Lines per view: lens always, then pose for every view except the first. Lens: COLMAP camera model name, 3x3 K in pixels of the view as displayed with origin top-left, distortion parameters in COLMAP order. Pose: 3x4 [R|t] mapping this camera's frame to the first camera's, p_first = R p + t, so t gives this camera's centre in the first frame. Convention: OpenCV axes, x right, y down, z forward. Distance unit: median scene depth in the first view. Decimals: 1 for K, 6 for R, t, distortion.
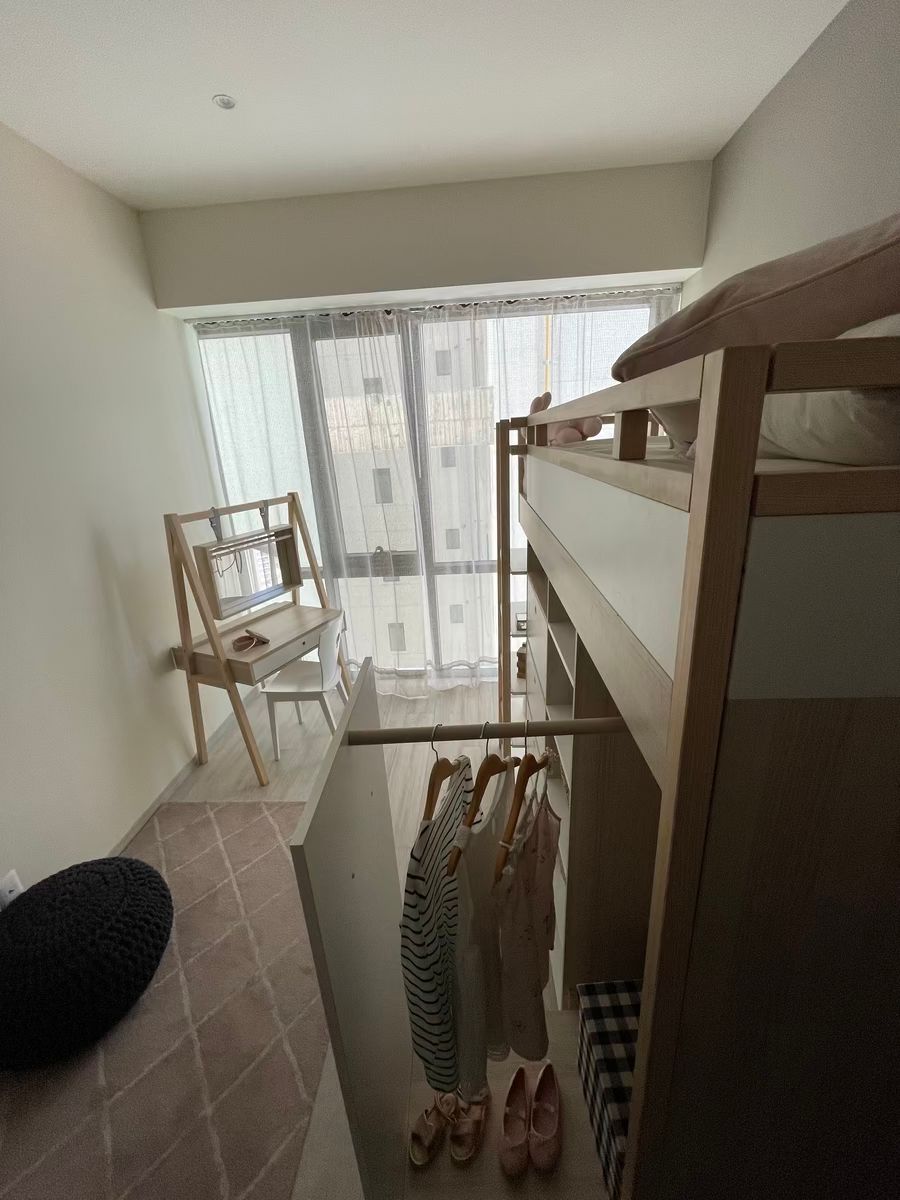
lens RADIAL K [[484.8, 0, 451.8], [0, 484.8, 598.9], [0, 0, 1]] dist [-0.000016, -0.000641]
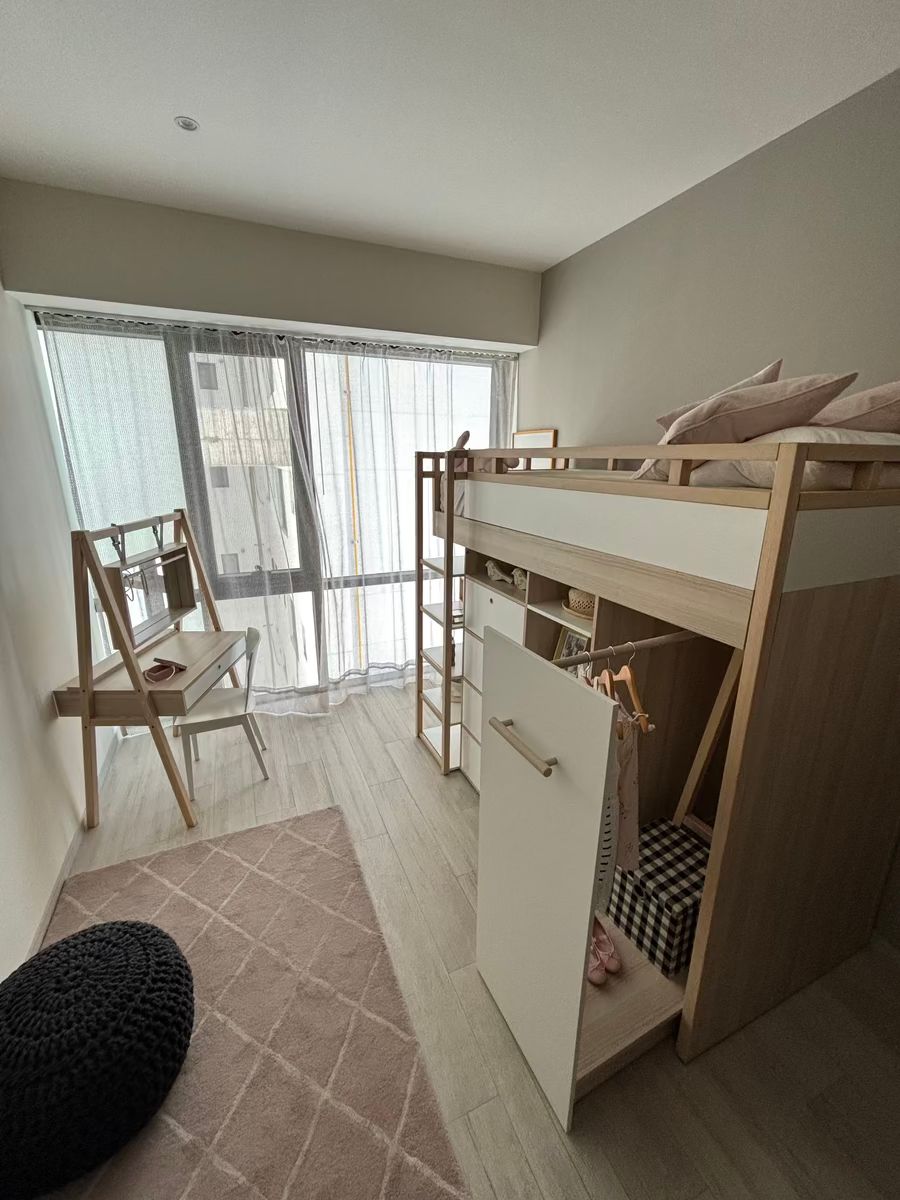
lens RADIAL K [[485.9, 0, 449.5], [0, 485.9, 600.1], [0, 0, 1]] dist [-0.000318, 0.000682]
pose [[0.895166, -0.070910, 0.440057, -0.324275], [0.090871, 0.995563, -0.024426, 0.026511], [-0.436372, 0.061854, 0.897638, -0.057719]]
